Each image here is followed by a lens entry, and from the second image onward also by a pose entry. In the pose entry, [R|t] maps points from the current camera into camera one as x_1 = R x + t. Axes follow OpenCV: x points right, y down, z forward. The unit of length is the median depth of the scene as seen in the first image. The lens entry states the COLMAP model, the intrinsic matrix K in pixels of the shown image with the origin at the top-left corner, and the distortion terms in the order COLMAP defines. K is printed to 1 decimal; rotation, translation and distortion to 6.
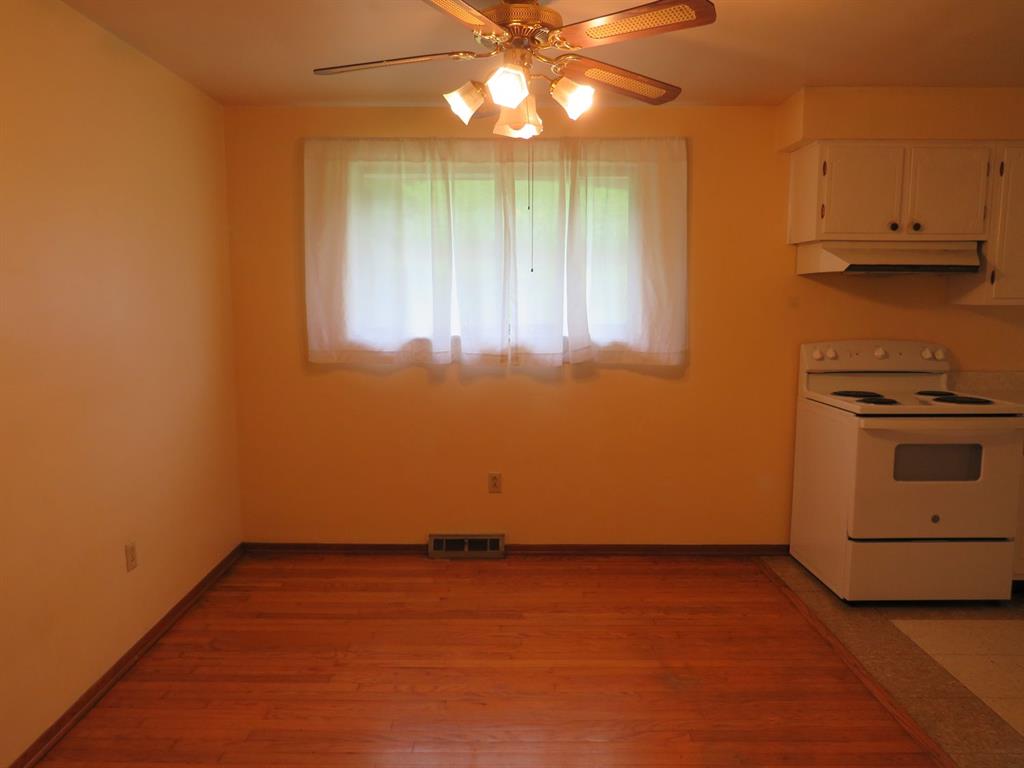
lens RADIAL K [[727.7, 0, 514.1], [0, 727.7, 386.1], [0, 0, 1]] dist [-0.027795, 0.010649]
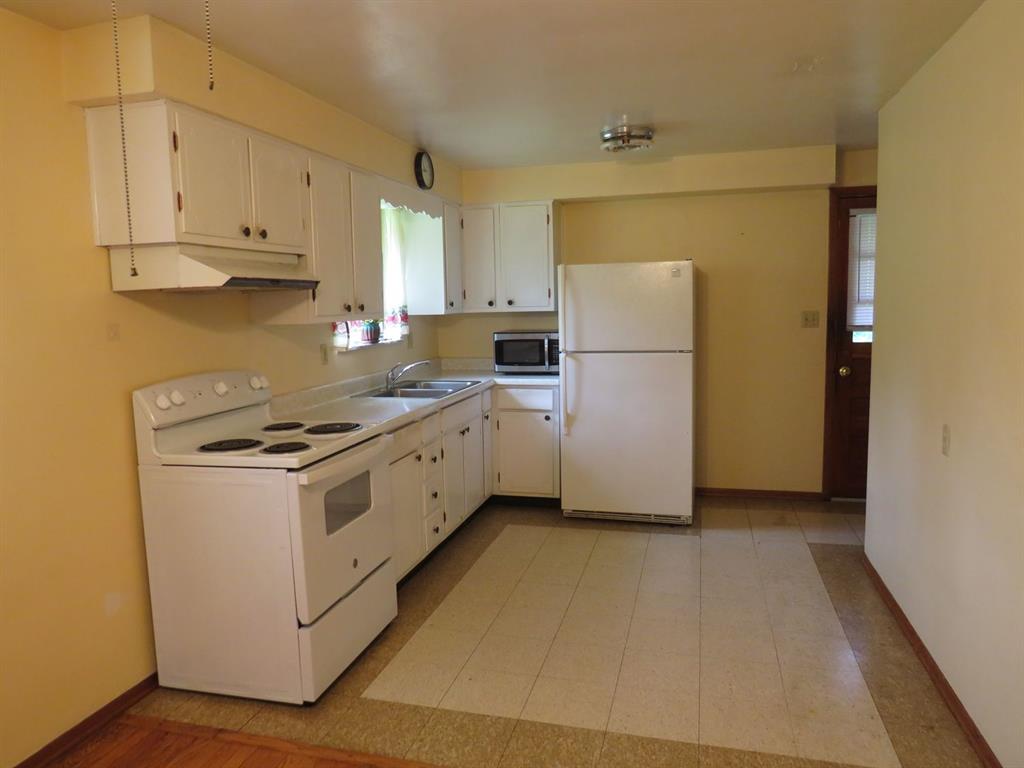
lens RADIAL K [[727.7, 0, 511.6], [0, 727.7, 383.1], [0, 0, 1]] dist [-0.027795, 0.010649]
pose [[0.267755, -0.115627, 0.956524, -0.185283], [0.144548, 0.986358, 0.078771, -0.073718], [-0.952582, 0.117172, 0.280816, 0.502734]]
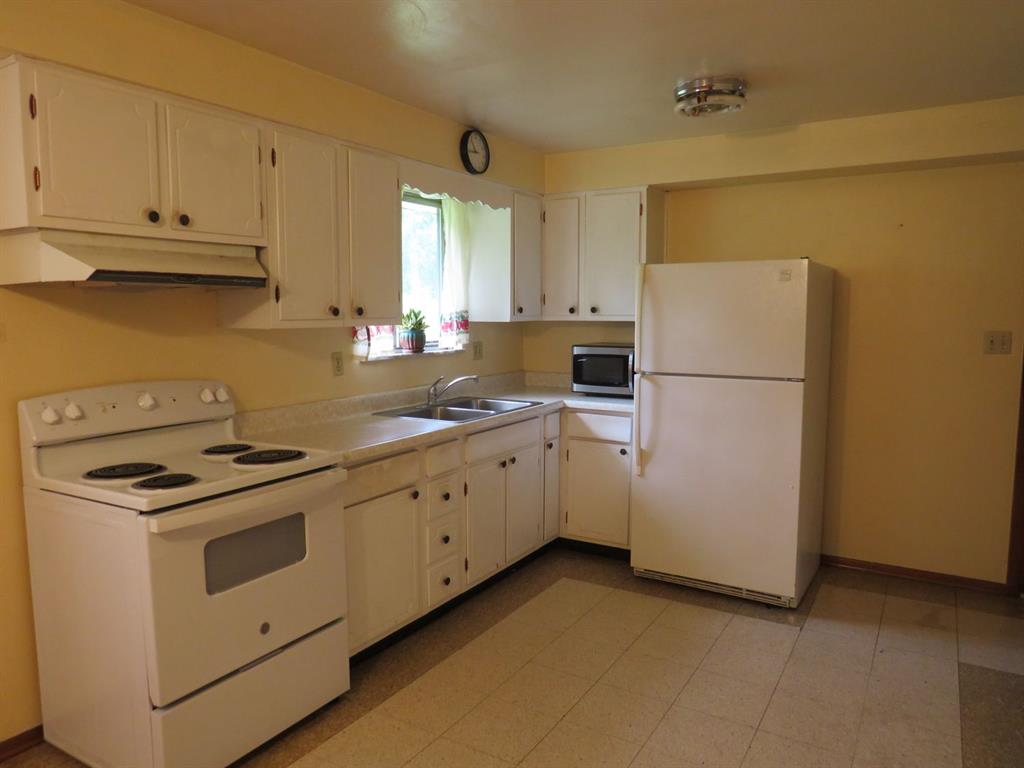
lens RADIAL K [[727.7, 0, 505.8], [0, 727.7, 384.1], [0, 0, 1]] dist [-0.027795, 0.010649]
pose [[0.533062, -0.088114, 0.841475, 0.119508], [0.109486, 0.993384, 0.034663, -0.052542], [-0.838962, 0.073652, 0.539183, 0.367378]]
